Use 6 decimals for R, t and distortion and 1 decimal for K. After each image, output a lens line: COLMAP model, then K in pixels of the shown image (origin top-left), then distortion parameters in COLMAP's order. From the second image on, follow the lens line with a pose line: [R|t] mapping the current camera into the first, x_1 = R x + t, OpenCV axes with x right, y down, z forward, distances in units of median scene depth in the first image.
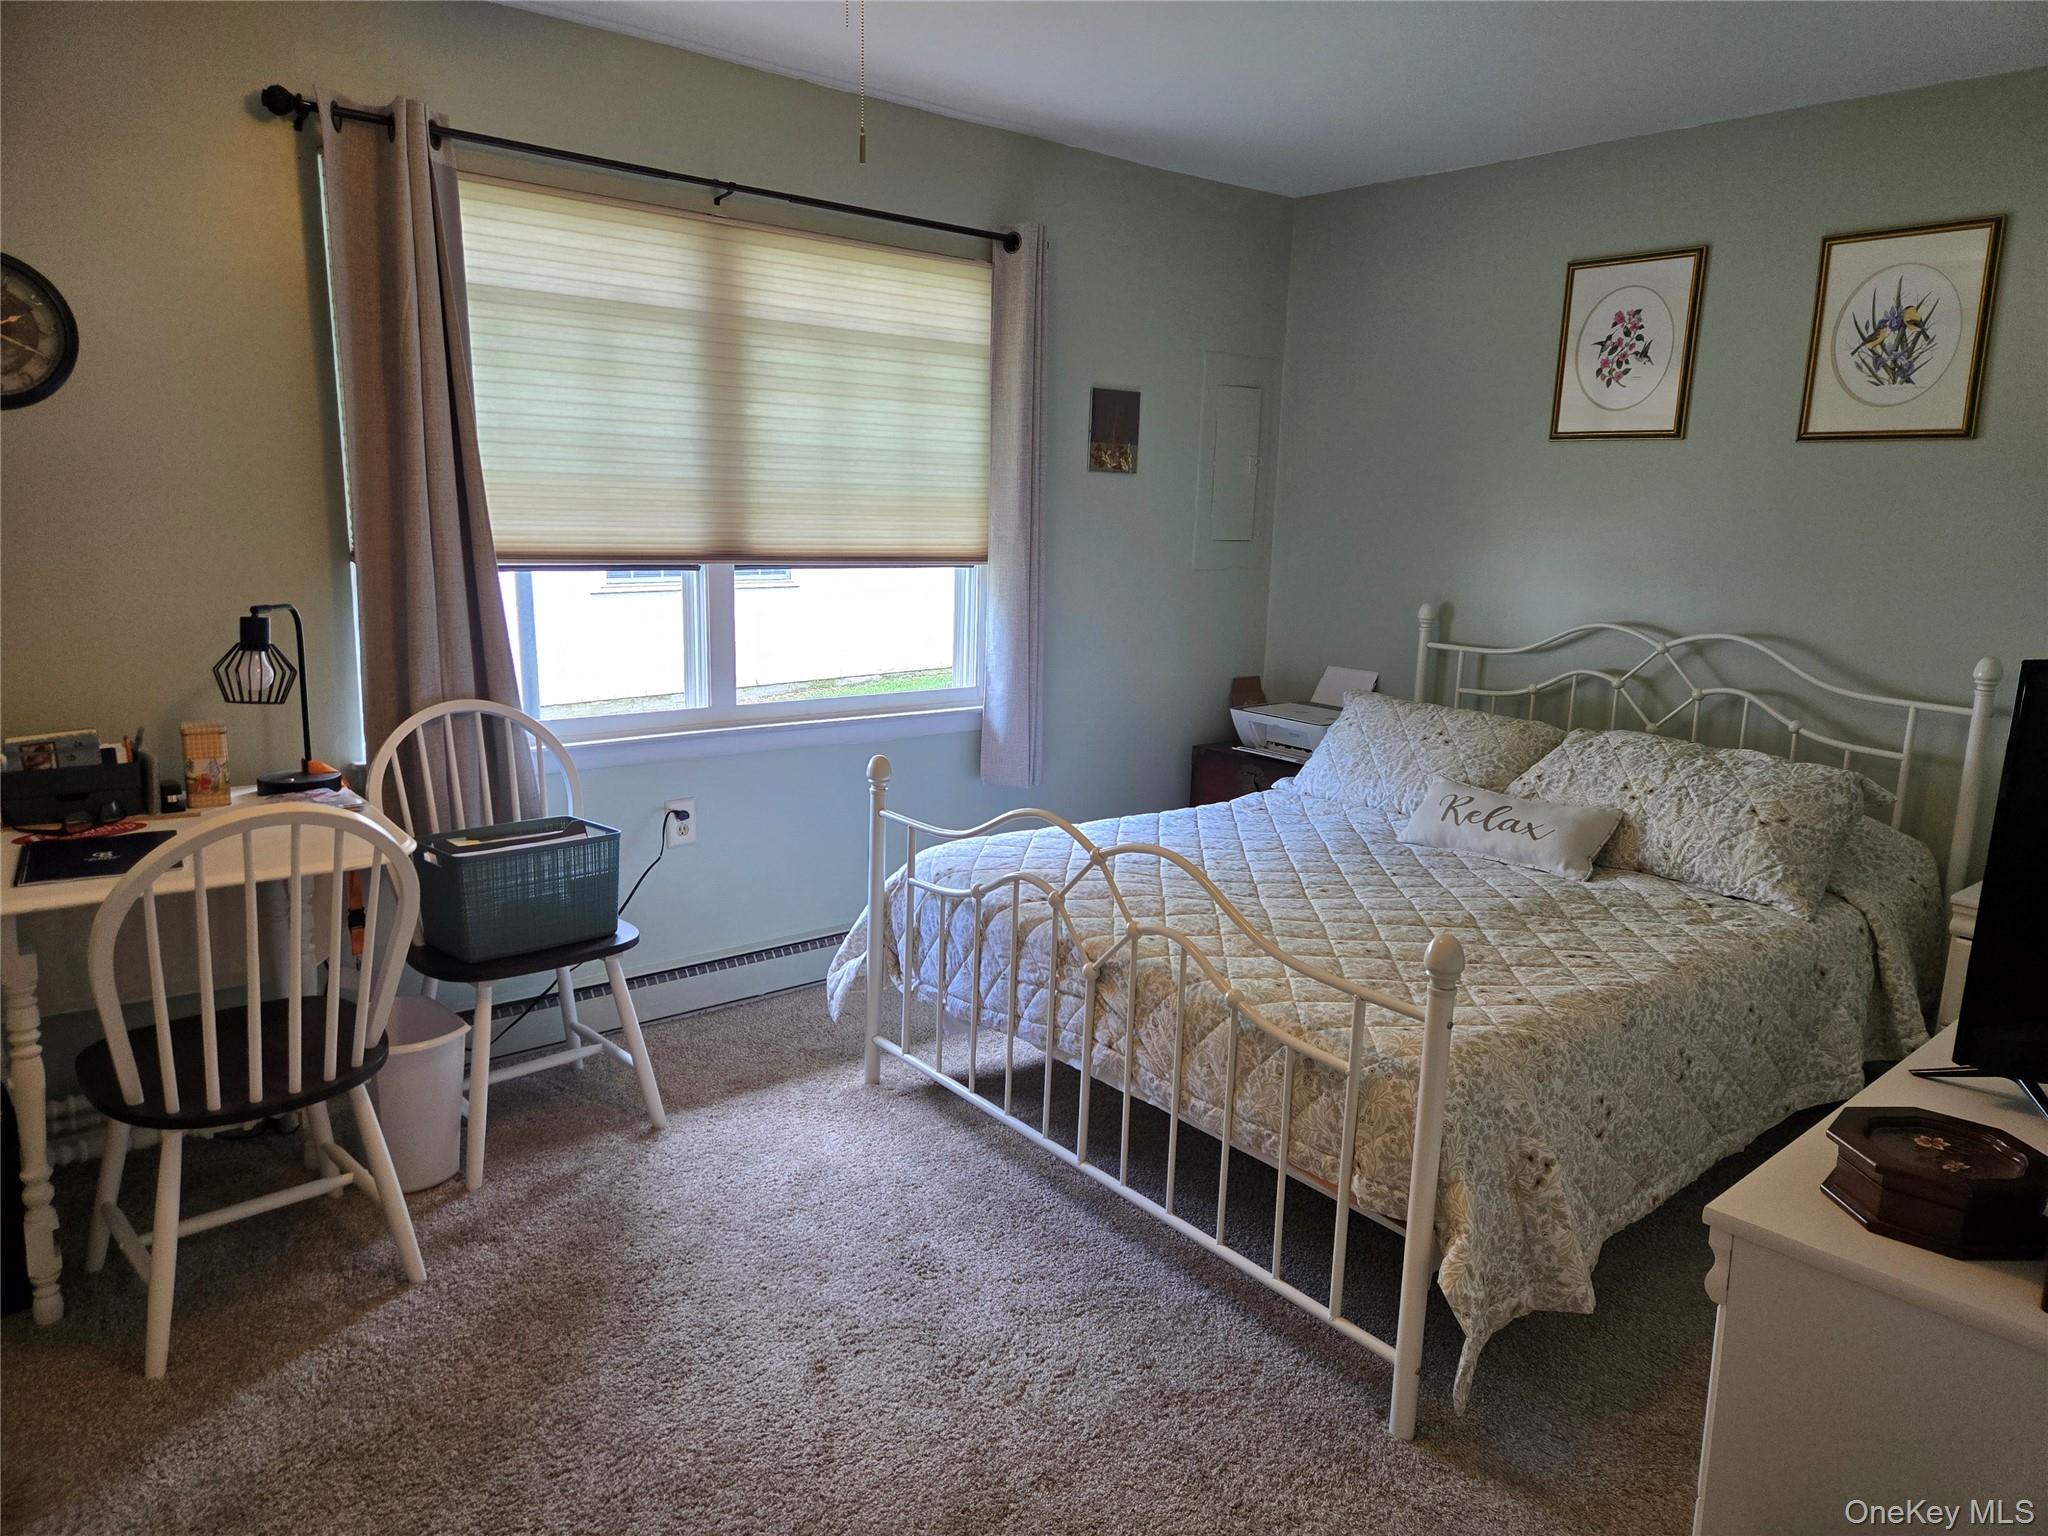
lens RADIAL K [[1319.6, 0, 1028.7], [0, 1319.6, 740.5], [0, 0, 1]] dist [0.047724, -0.046517]
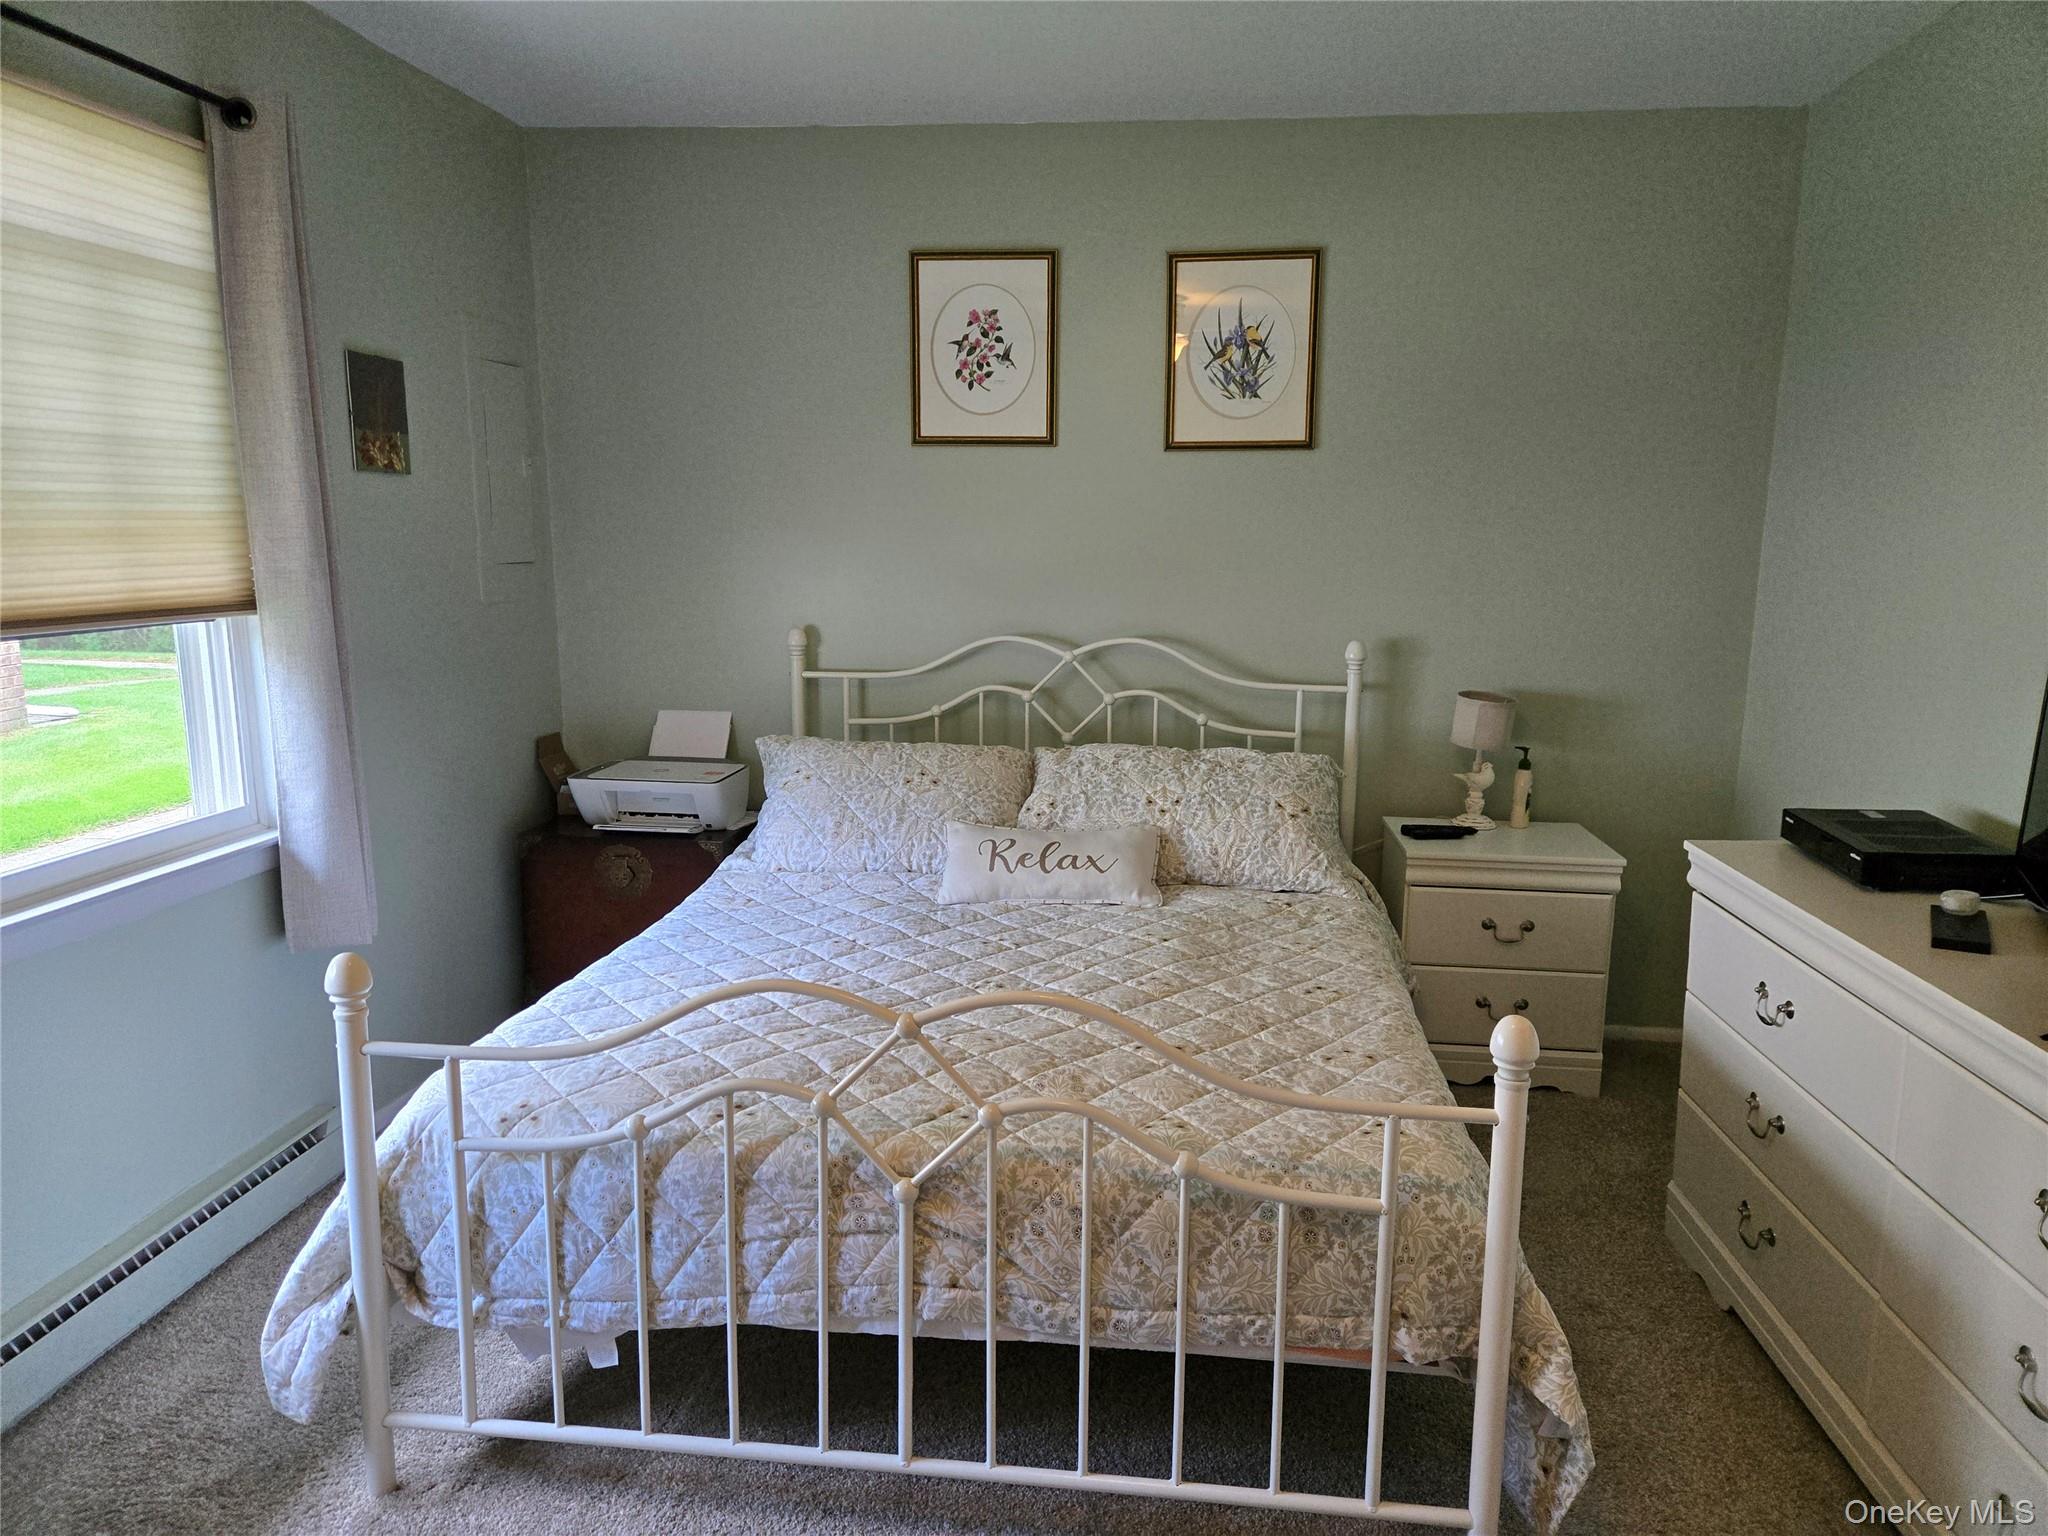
lens RADIAL K [[1339.0, 0, 1016.4], [0, 1339.0, 767.2], [0, 0, 1]] dist [0.096146, -0.119563]
pose [[0.720912, -0.143118, 0.678088, -0.283359], [0.136884, 0.988574, 0.063121, -0.064702], [-0.679374, 0.047315, 0.732265, 0.336537]]
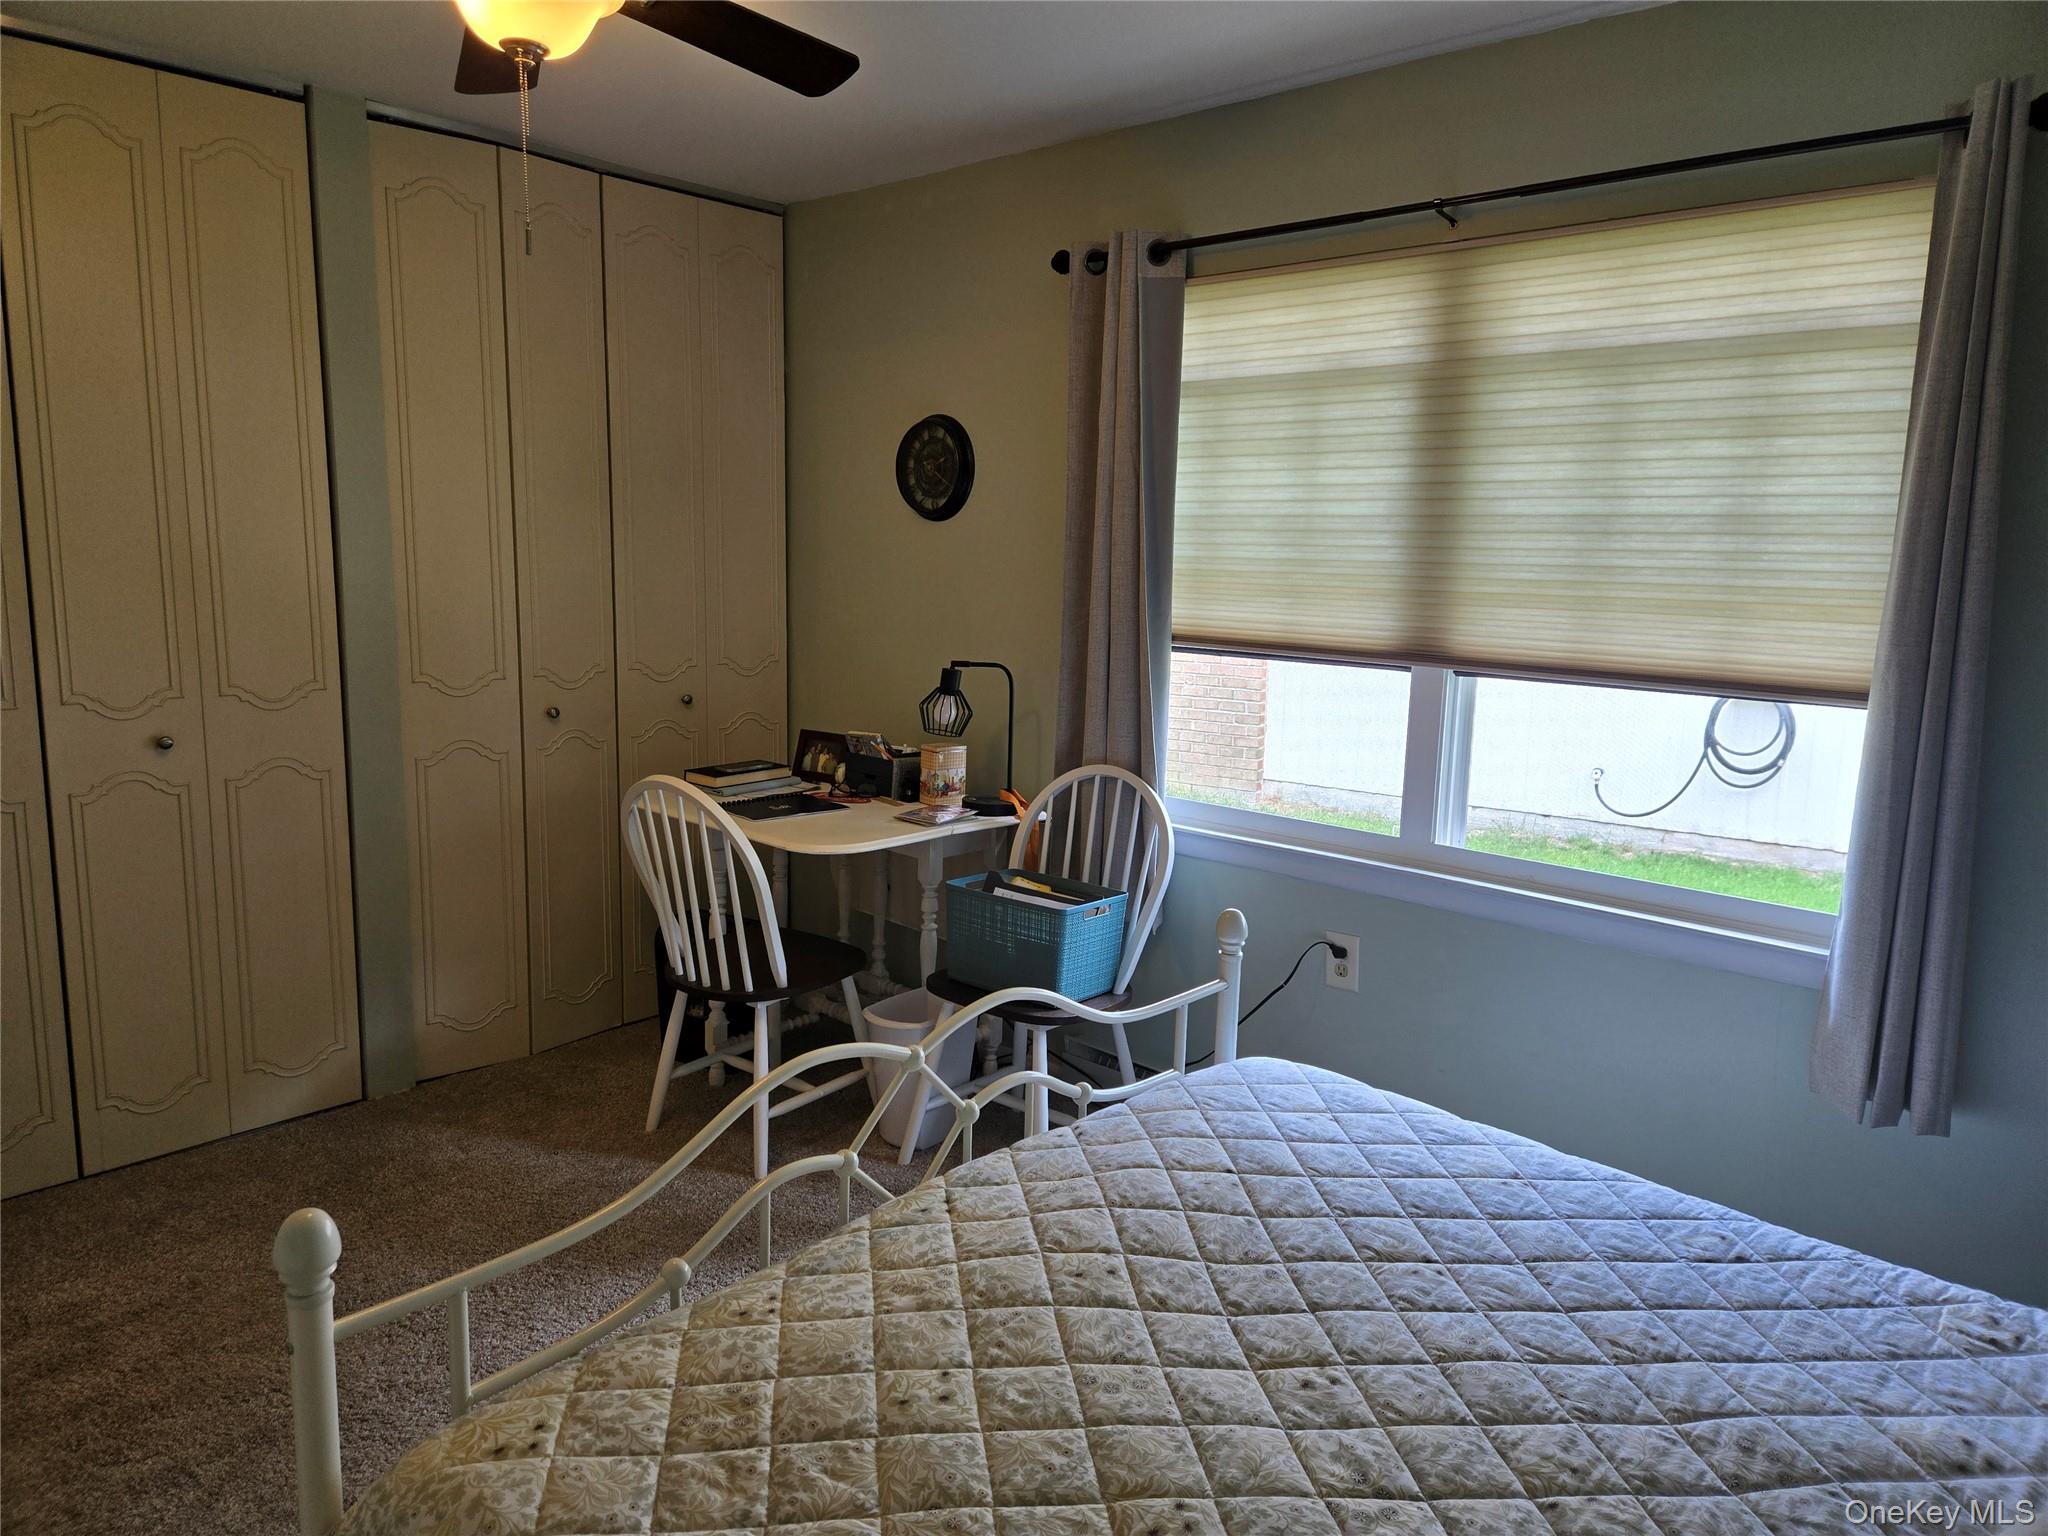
lens RADIAL K [[1319.6, 0, 1028.7], [0, 1319.6, 740.5], [0, 0, 1]] dist [0.047724, -0.046517]
pose [[0.170596, 0.116111, -0.978476, 0.584357], [-0.197256, 0.976955, 0.081539, -0.119395], [0.965395, 0.179100, 0.189568, 0.690746]]
